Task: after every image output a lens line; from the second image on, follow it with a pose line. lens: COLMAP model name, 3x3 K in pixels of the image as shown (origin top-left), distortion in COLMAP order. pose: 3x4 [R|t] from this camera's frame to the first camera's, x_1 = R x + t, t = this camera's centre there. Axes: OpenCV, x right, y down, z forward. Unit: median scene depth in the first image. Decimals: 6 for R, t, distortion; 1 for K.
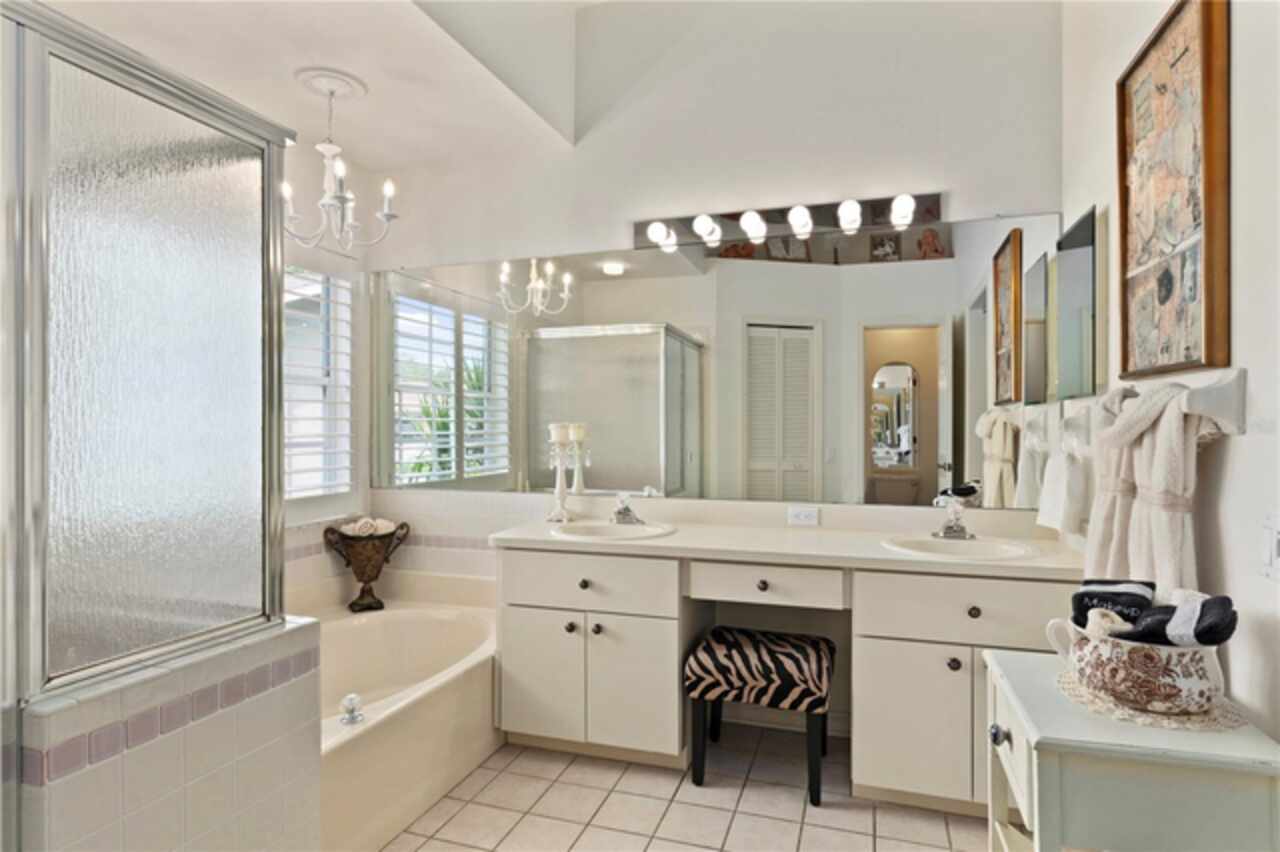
lens RADIAL K [[690.8, 0, 641.0], [0, 690.8, 430.4], [0, 0, 1]] dist [-0.006130, 0.004509]
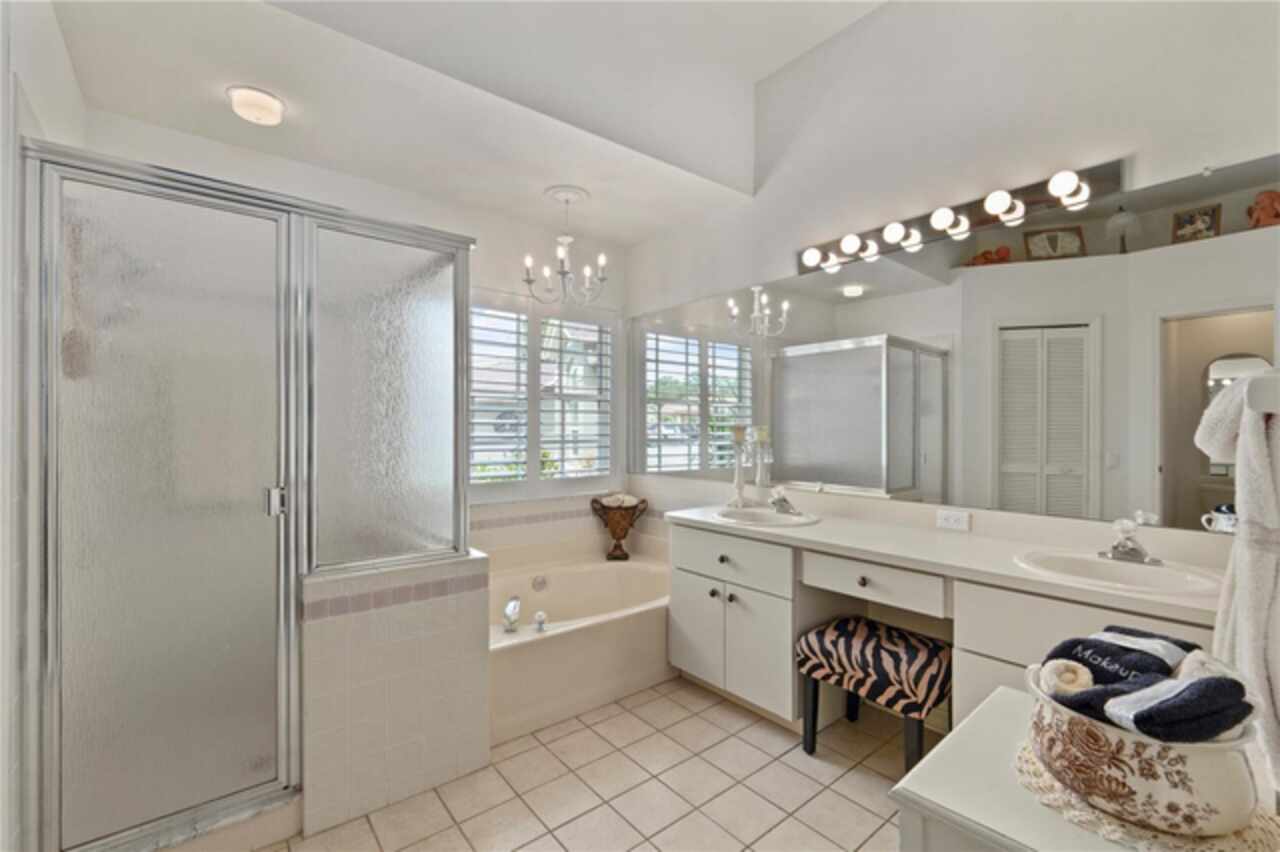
lens RADIAL K [[544.8, 0, 637.9], [0, 544.8, 429.4], [0, 0, 1]] dist [-0.002165, -0.000101]
pose [[0.844044, 0.001455, -0.536272, 0.238783], [-0.004254, 0.999983, -0.003982, -0.000695], [0.536257, 0.005643, 0.844036, 0.085744]]
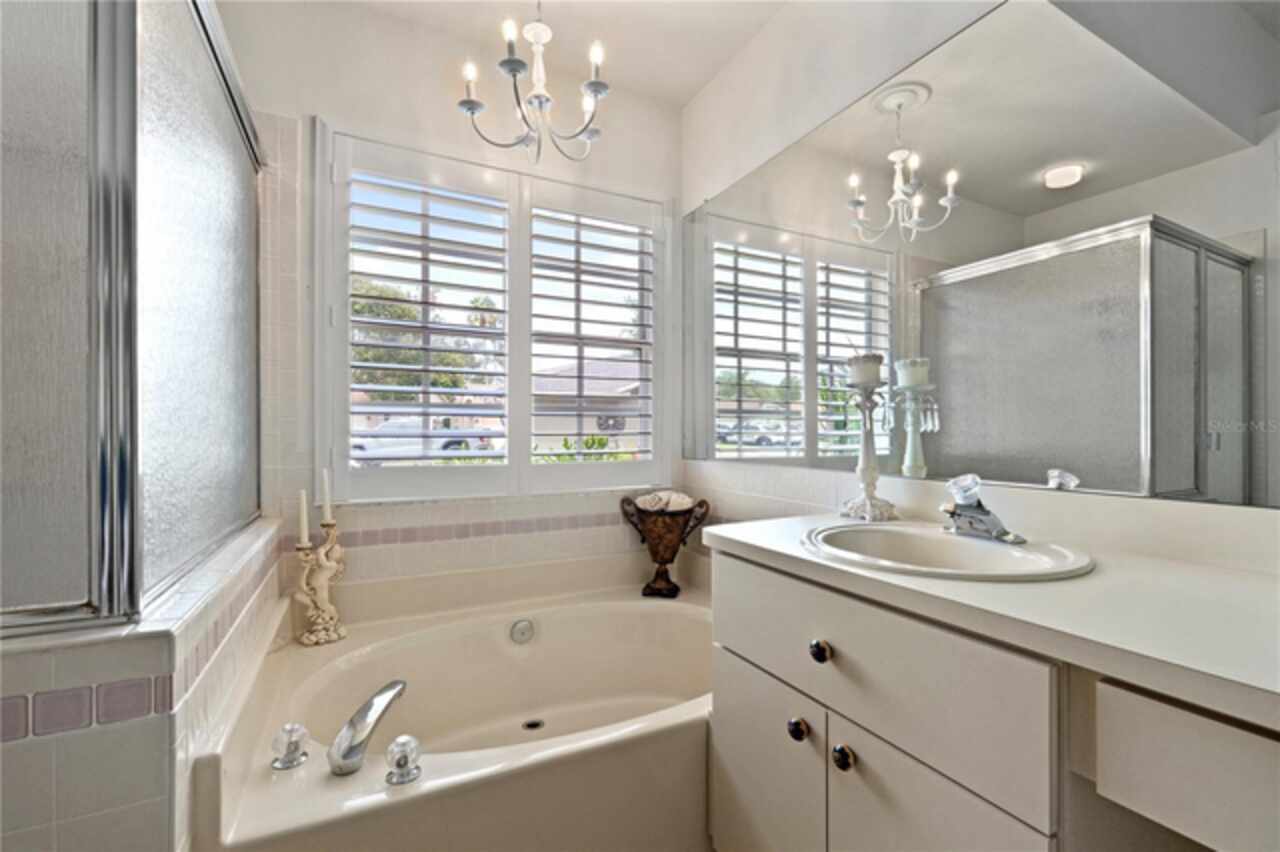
lens RADIAL K [[544.8, 0, 642.3], [0, 544.8, 433.3], [0, 0, 1]] dist [-0.002165, -0.000101]
pose [[0.713330, 0.002930, -0.700822, 0.073466], [-0.004570, 0.999989, -0.000471, 0.055909], [0.700813, 0.003539, 0.713336, 0.500901]]
